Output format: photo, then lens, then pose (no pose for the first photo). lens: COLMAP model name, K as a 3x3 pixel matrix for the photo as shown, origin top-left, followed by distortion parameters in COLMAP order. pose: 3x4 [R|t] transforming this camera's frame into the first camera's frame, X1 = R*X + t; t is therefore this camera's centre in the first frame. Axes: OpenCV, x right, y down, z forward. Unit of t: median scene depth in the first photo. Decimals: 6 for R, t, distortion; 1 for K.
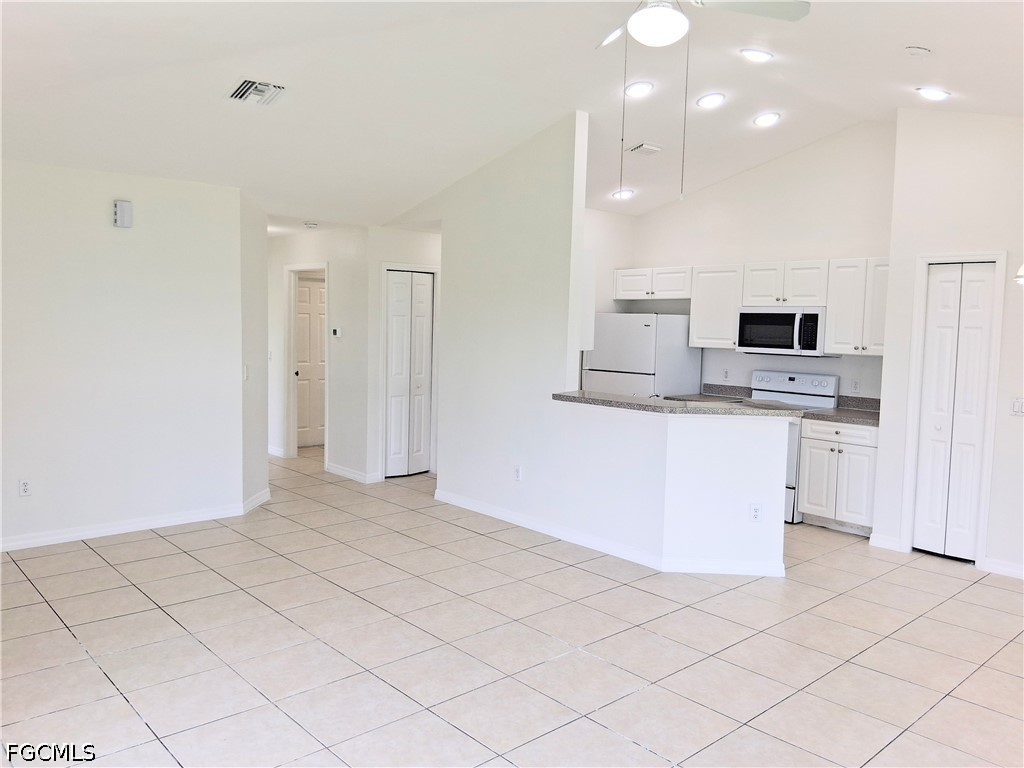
lens RADIAL K [[776.5, 0, 512.0], [0, 776.5, 384.0], [0, 0, 1]] dist [0.129675, -0.234771]
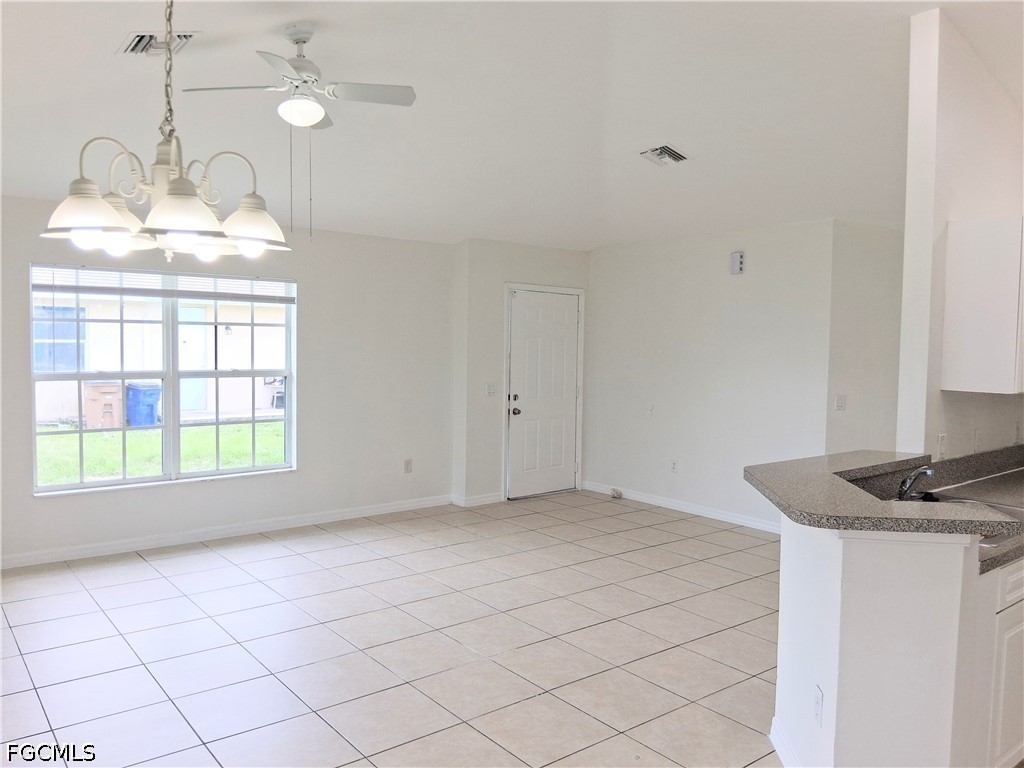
lens RADIAL K [[776.5, 0, 512.0], [0, 776.5, 384.0], [0, 0, 1]] dist [0.129675, -0.234771]
pose [[-0.062670, 0.036520, -0.997366, 0.641642], [-0.098267, 0.994249, 0.042580, -0.036518], [0.993185, 0.100677, -0.058721, 0.627154]]
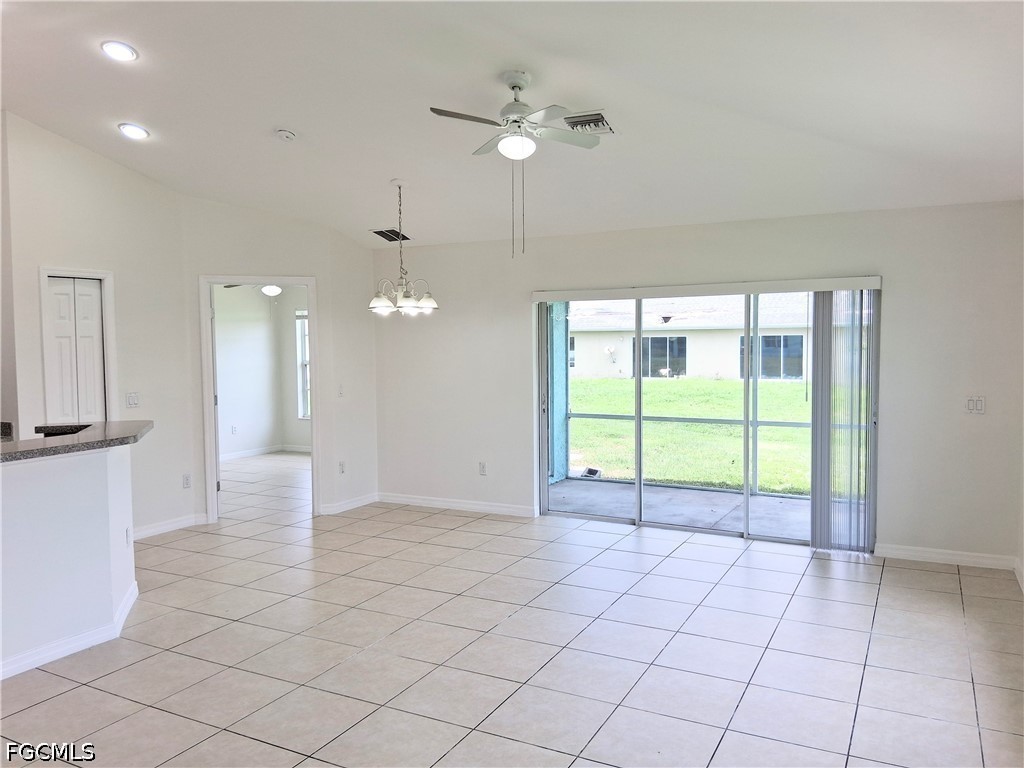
lens RADIAL K [[781.9, 0, 512.0], [0, 781.9, 384.0], [0, 0, 1]] dist [0.001864, 0.002438]
pose [[-0.340333, -0.075720, 0.937251, -0.548402], [0.080370, 0.990762, 0.109227, -0.063974], [-0.936864, 0.112501, -0.331103, 0.665633]]
